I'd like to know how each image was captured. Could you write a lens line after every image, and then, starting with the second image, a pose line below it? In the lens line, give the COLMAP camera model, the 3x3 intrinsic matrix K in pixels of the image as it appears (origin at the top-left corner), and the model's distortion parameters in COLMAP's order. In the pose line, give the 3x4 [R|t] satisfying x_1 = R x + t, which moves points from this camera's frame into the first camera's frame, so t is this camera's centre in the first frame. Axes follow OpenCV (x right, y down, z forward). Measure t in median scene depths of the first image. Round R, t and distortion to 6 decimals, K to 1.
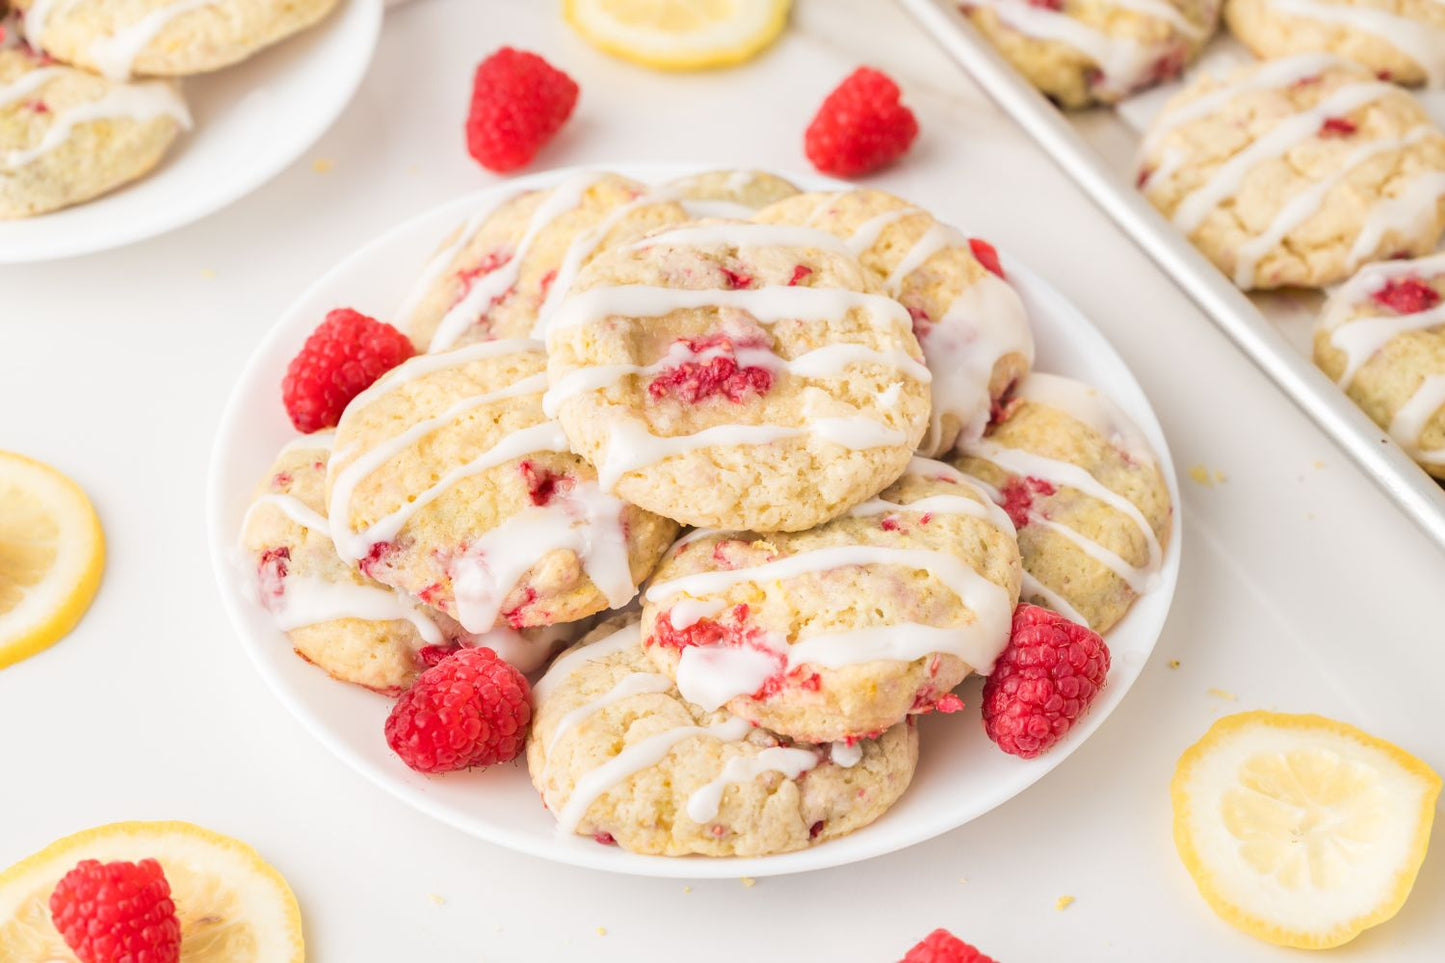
lens RADIAL K [[2784.6, 0, 724.5], [0, 2784.6, 483.1], [0, 0, 1]] dist [-0.014735, 0.226825]
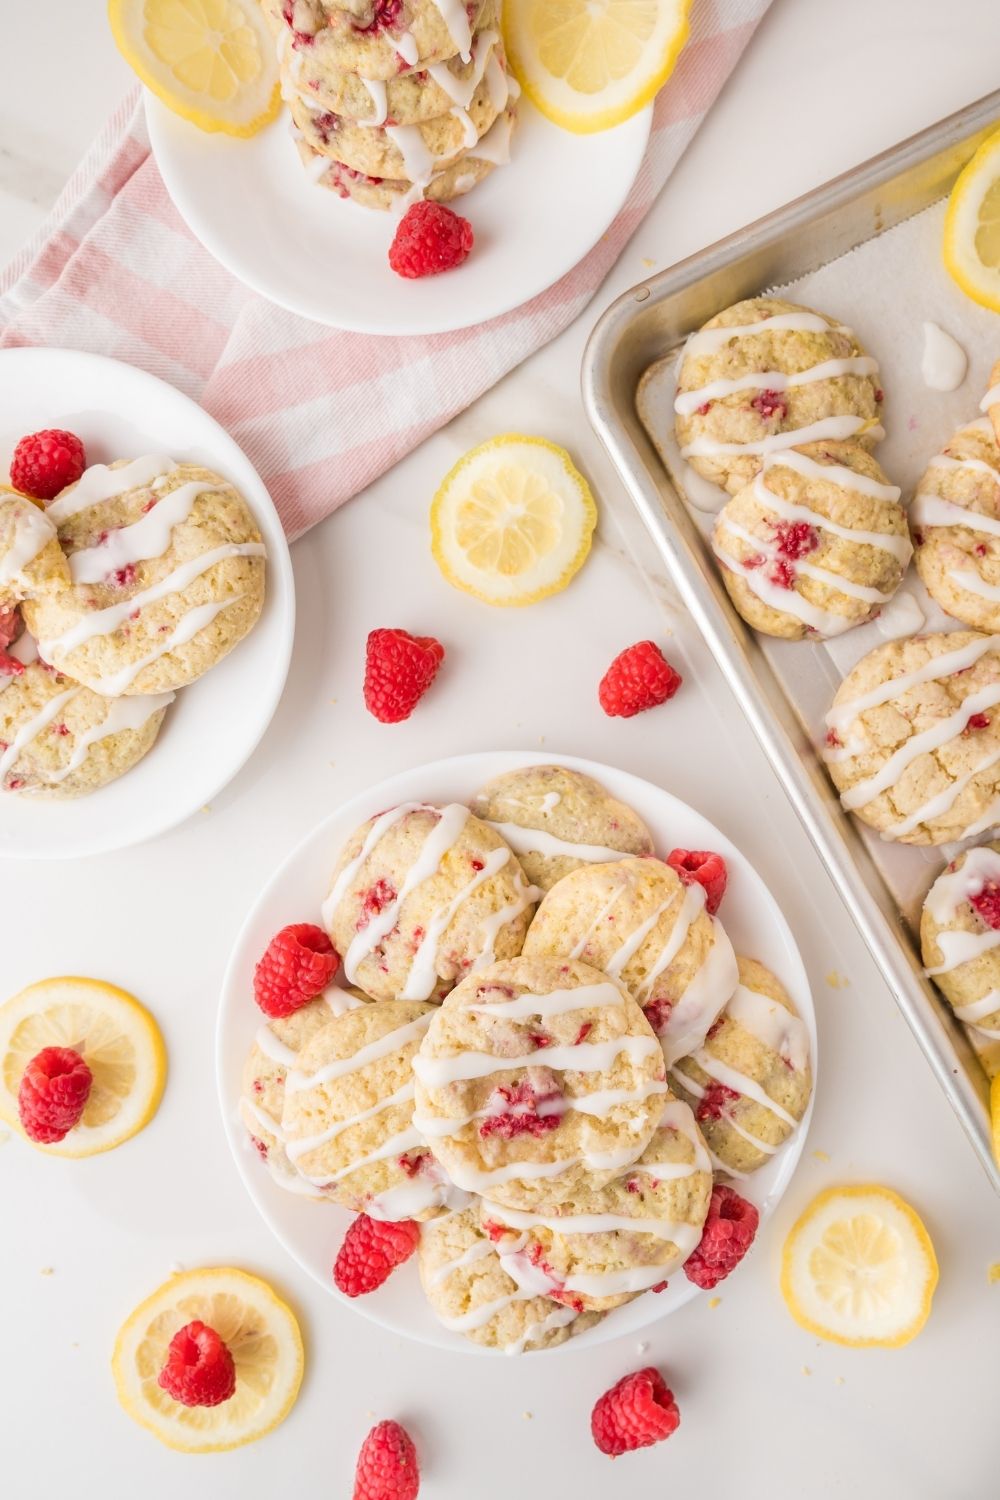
lens RADIAL K [[1019.1, 0, 532.6], [0, 1019.1, 793.1], [0, 0, 1]] dist [-0.009280, 0.003554]
pose [[0.999212, 0.025910, -0.030052, 0.013632], [0.000739, 0.745078, 0.666977, -0.540182], [0.039673, -0.666474, 0.744472, 0.706647]]
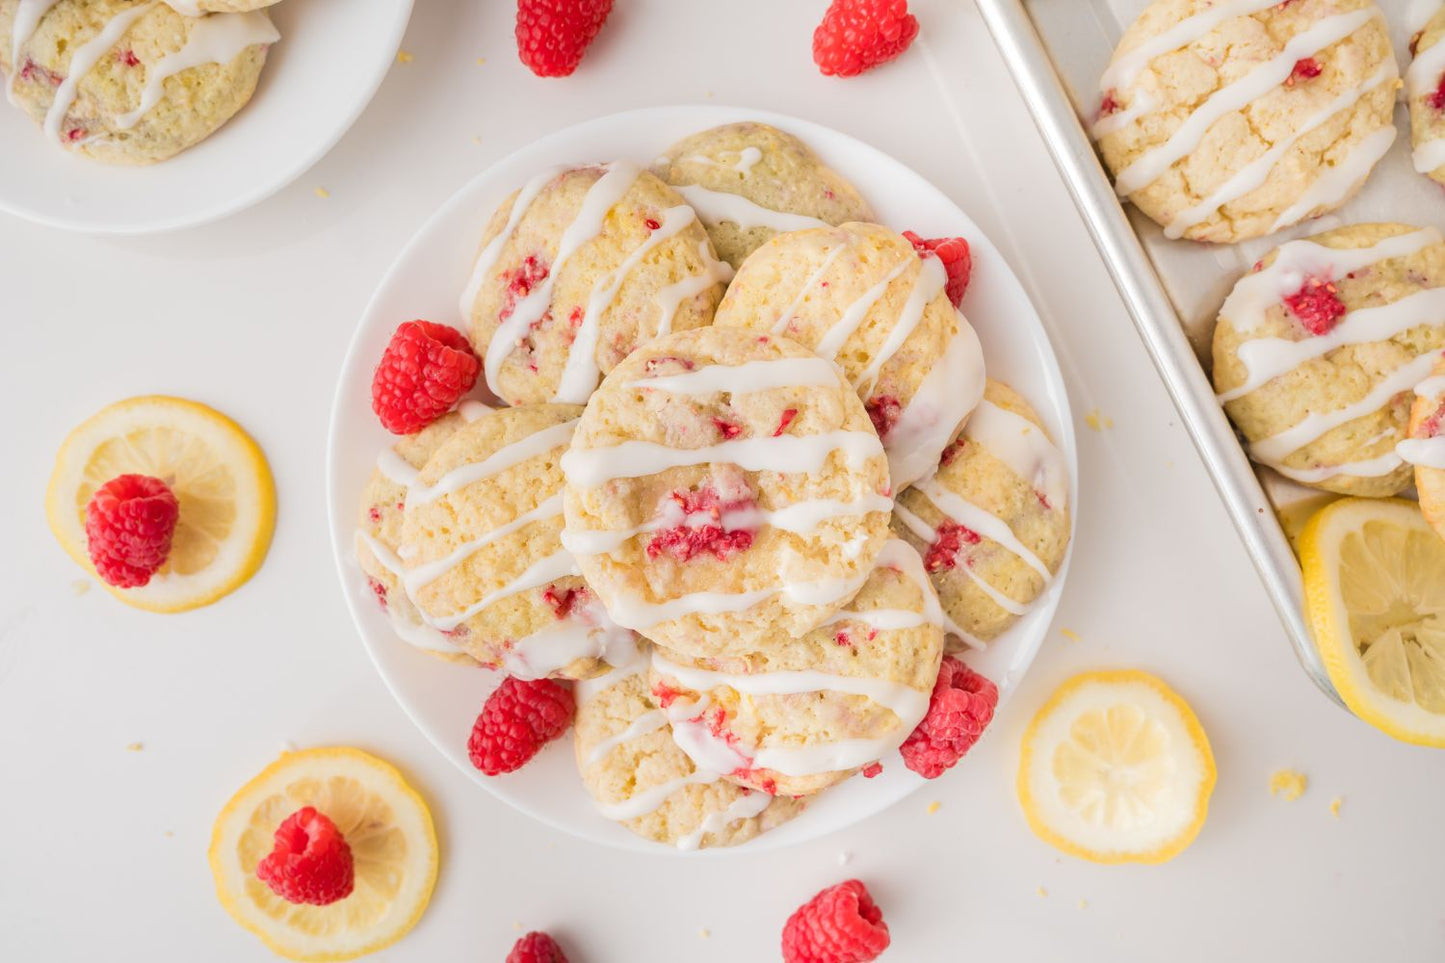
lens RADIAL K [[937.1, 0, 710.8], [0, 937.1, 500.0], [0, 0, 1]] dist [-0.008609, 0.001906]
pose [[0.997582, 0.048426, -0.049849, 0.018007], [0.001136, 0.705815, 0.708395, -0.324538], [0.069489, -0.706739, 0.704054, 0.737143]]
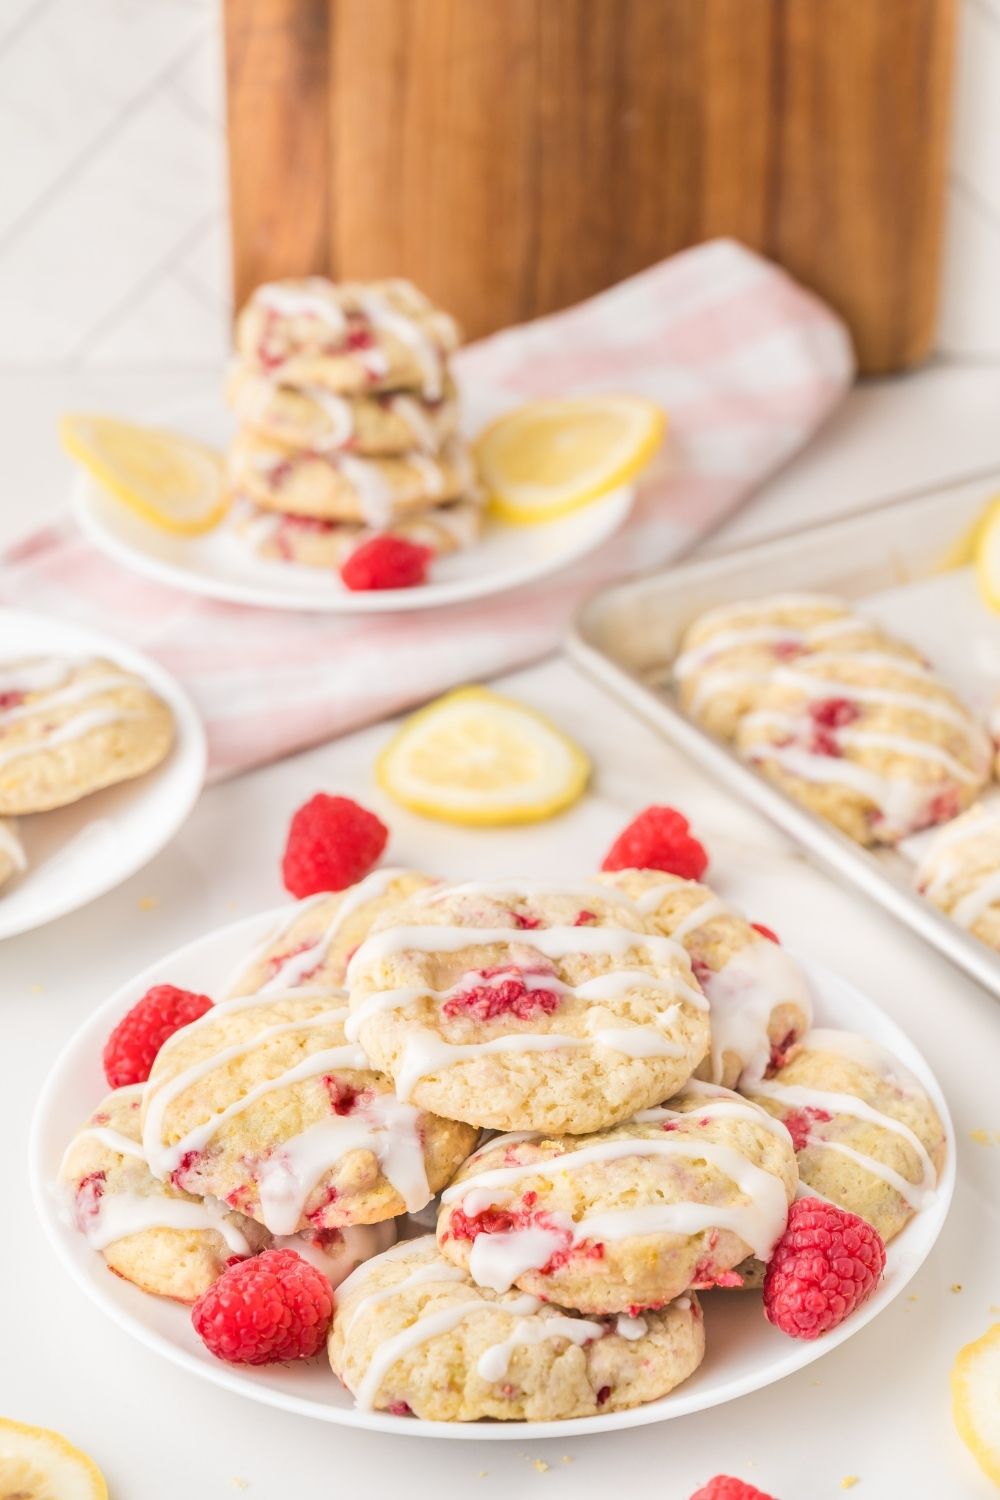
lens RADIAL K [[3046.8, 0, 567.1], [0, 3046.8, 751.8], [0, 0, 1]] dist [-0.070035, 0.147910]
pose [[0.999732, -0.021815, -0.007757, 0.031784], [0.018481, 0.953695, -0.300206, 0.223966], [0.013947, 0.299982, 0.953843, -0.147880]]
